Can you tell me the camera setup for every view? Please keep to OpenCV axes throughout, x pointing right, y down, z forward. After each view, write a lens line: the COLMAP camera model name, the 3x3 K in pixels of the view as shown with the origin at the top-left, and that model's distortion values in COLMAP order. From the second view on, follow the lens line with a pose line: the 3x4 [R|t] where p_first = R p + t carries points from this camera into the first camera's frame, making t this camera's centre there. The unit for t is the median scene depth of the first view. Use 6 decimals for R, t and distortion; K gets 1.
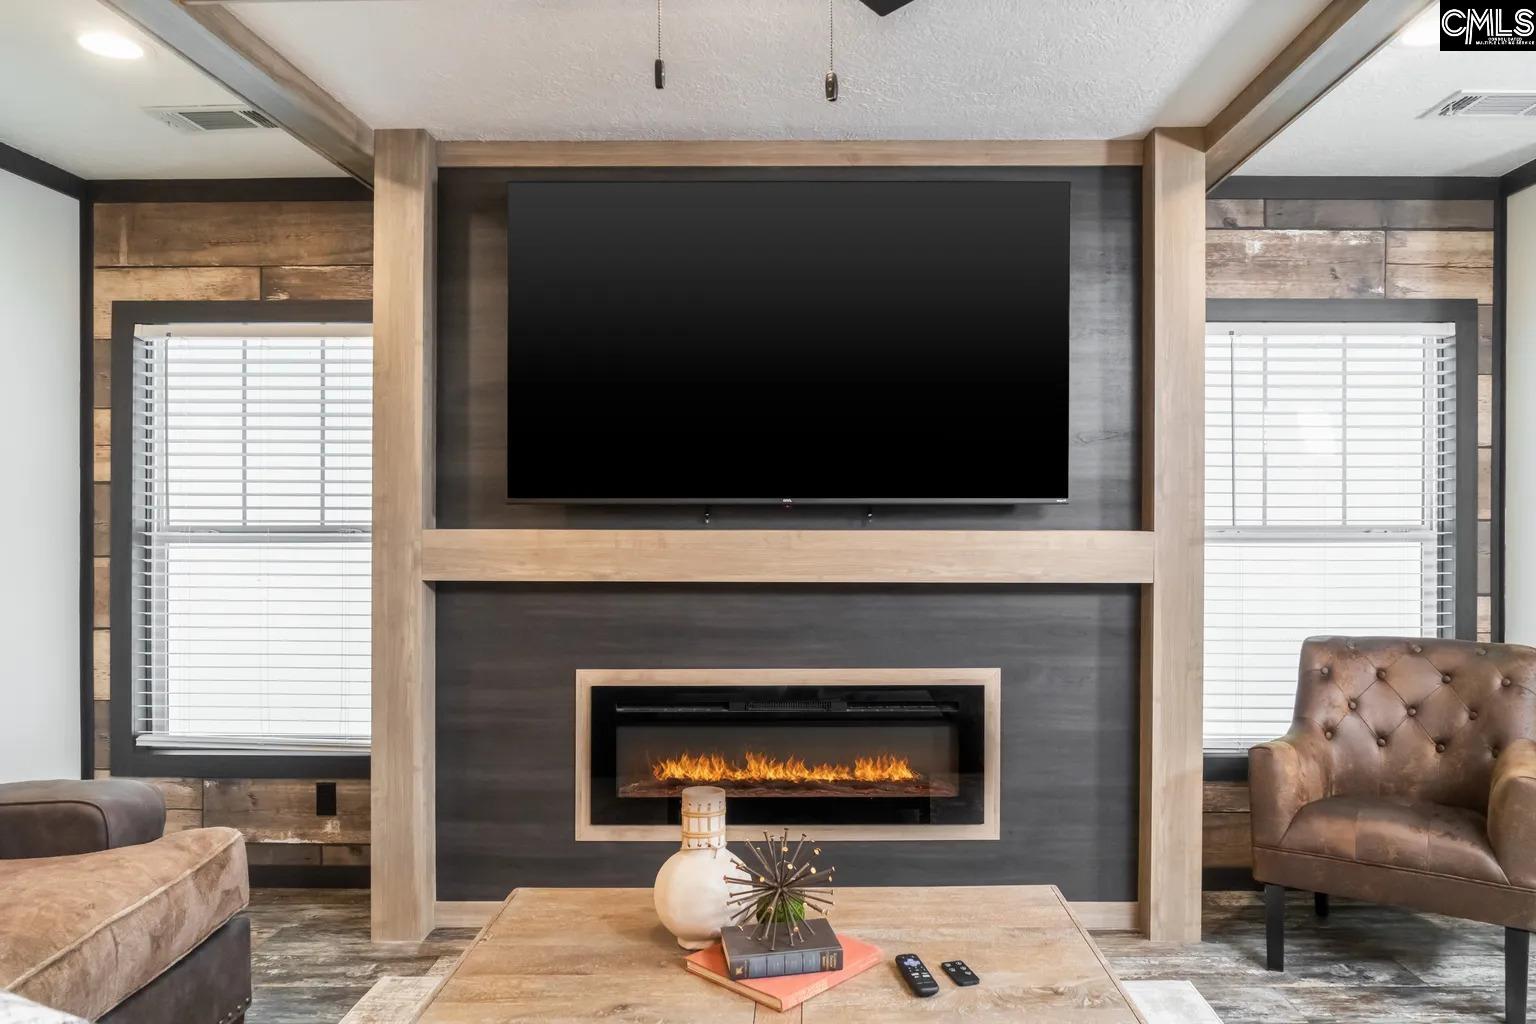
lens RADIAL K [[1035.5, 0, 813.9], [0, 1035.5, 500.5], [0, 0, 1]] dist [-0.018026, 0.006941]
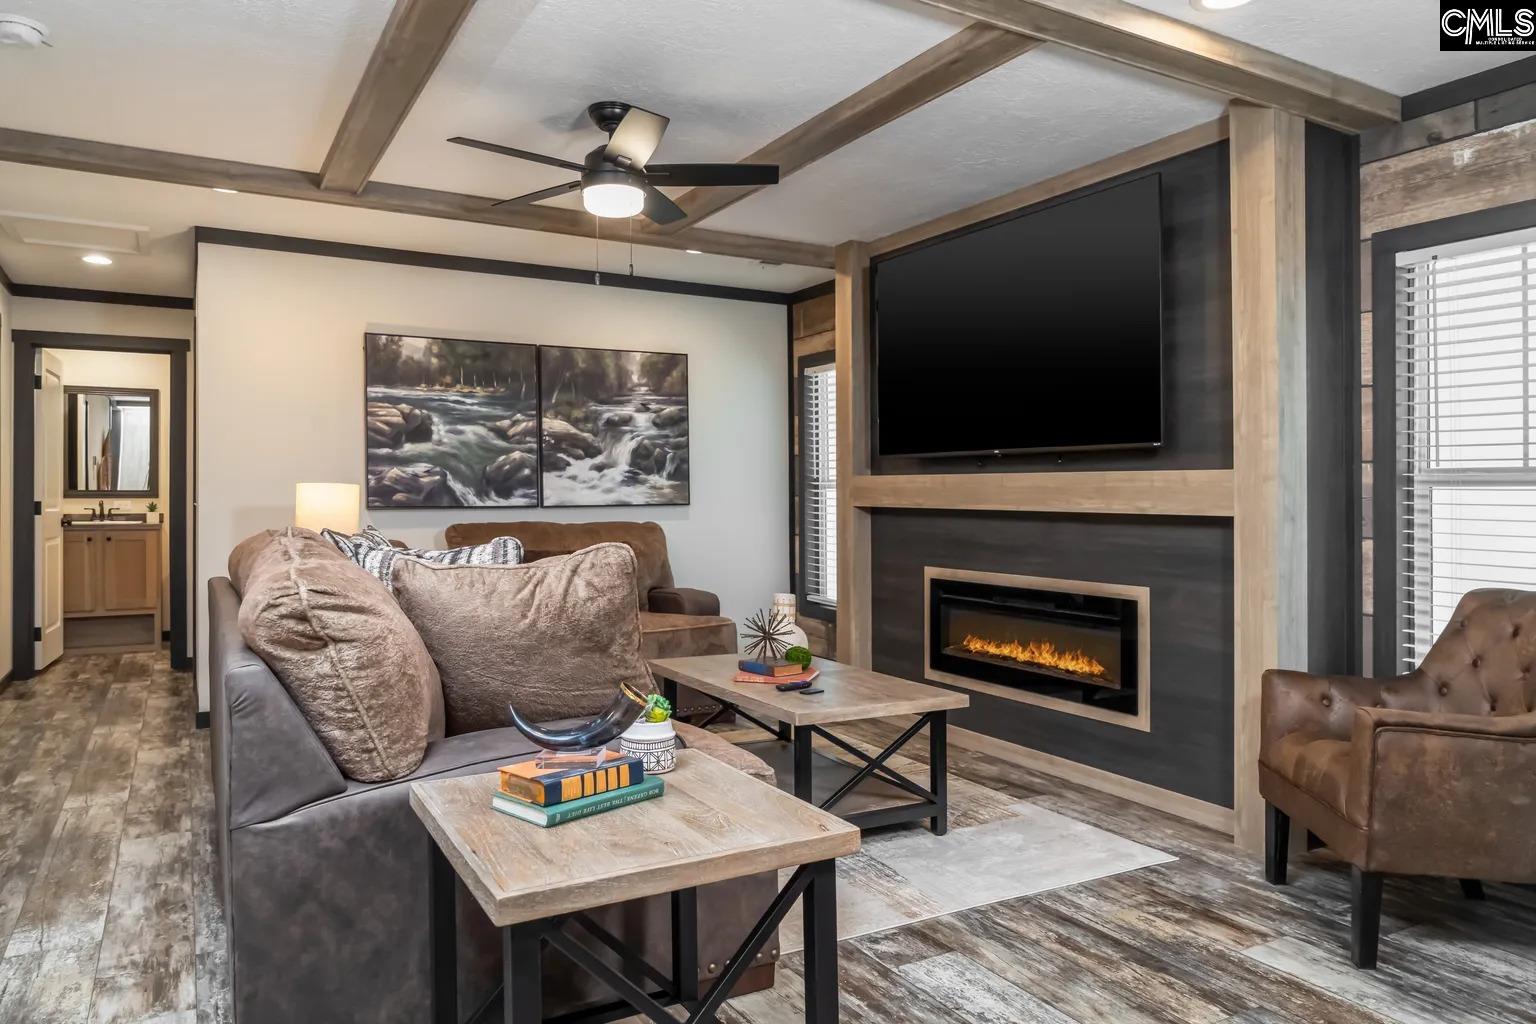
lens RADIAL K [[1035.5, 0, 780.1], [0, 1035.5, 483.2], [0, 0, 1]] dist [-0.018026, 0.006941]
pose [[0.509609, -0.006541, -0.860381, 0.986631], [0.002424, 0.999978, -0.006167, 0.048547], [0.860403, 0.001057, 0.509614, 0.029806]]
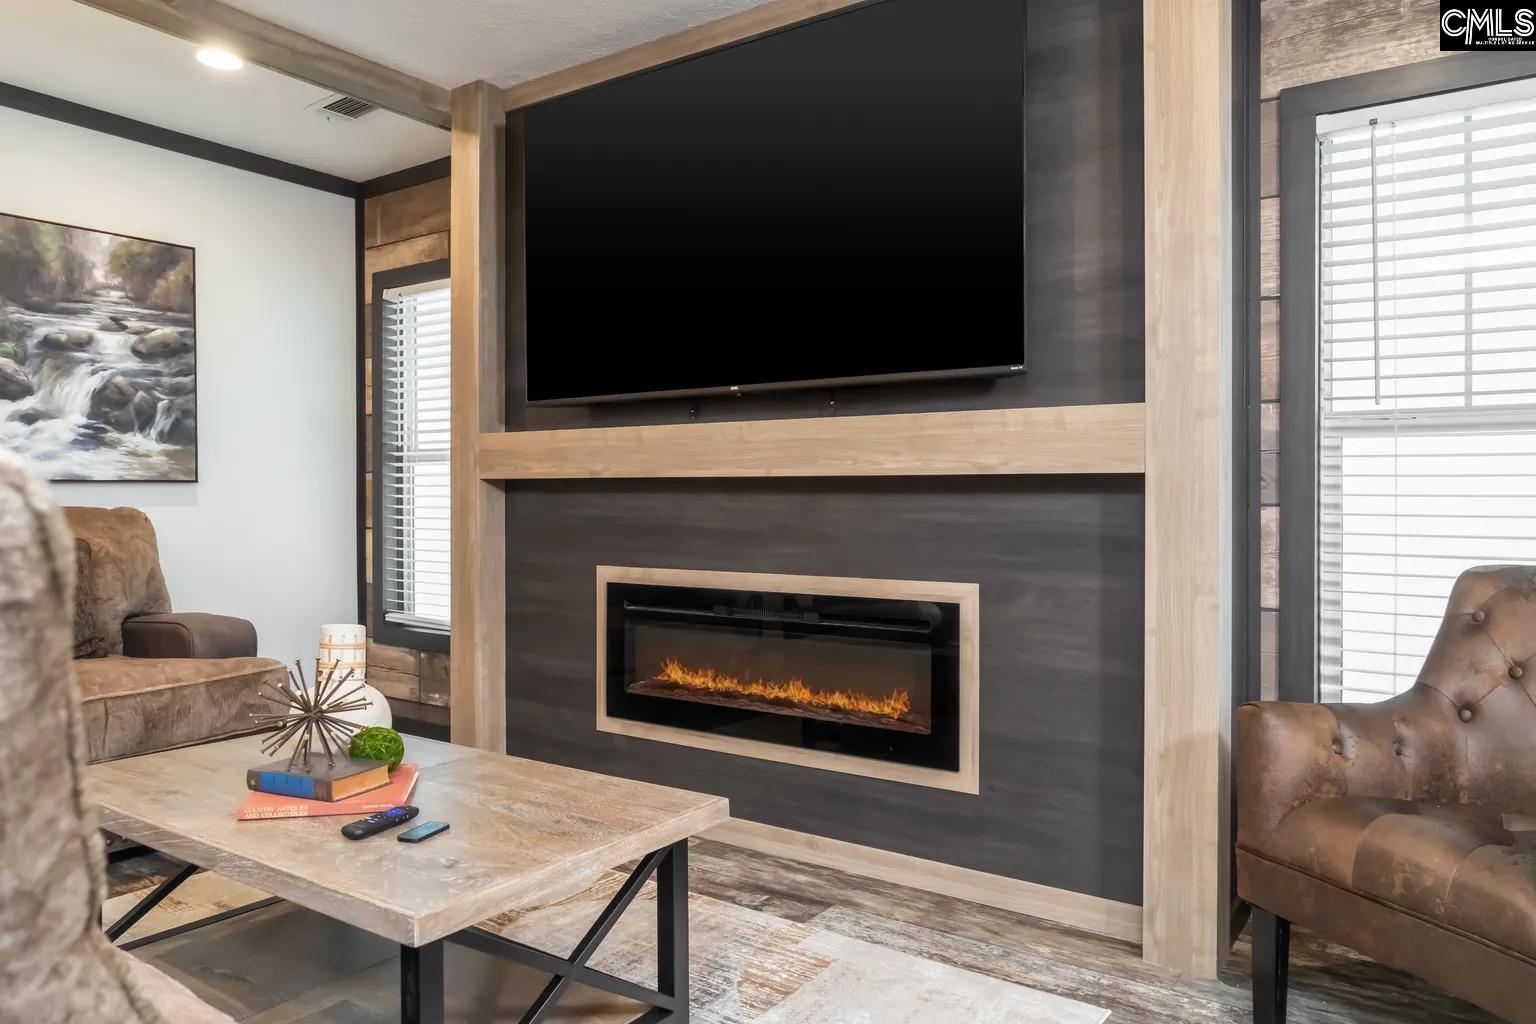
lens RADIAL K [[1035.5, 0, 770.6], [0, 1035.5, 486.8], [0, 0, 1]] dist [-0.018026, 0.006941]
pose [[0.825642, -0.004647, -0.564175, 0.504874], [0.002544, 0.999987, -0.004514, 0.089121], [0.564189, 0.002292, 0.825643, 0.235587]]
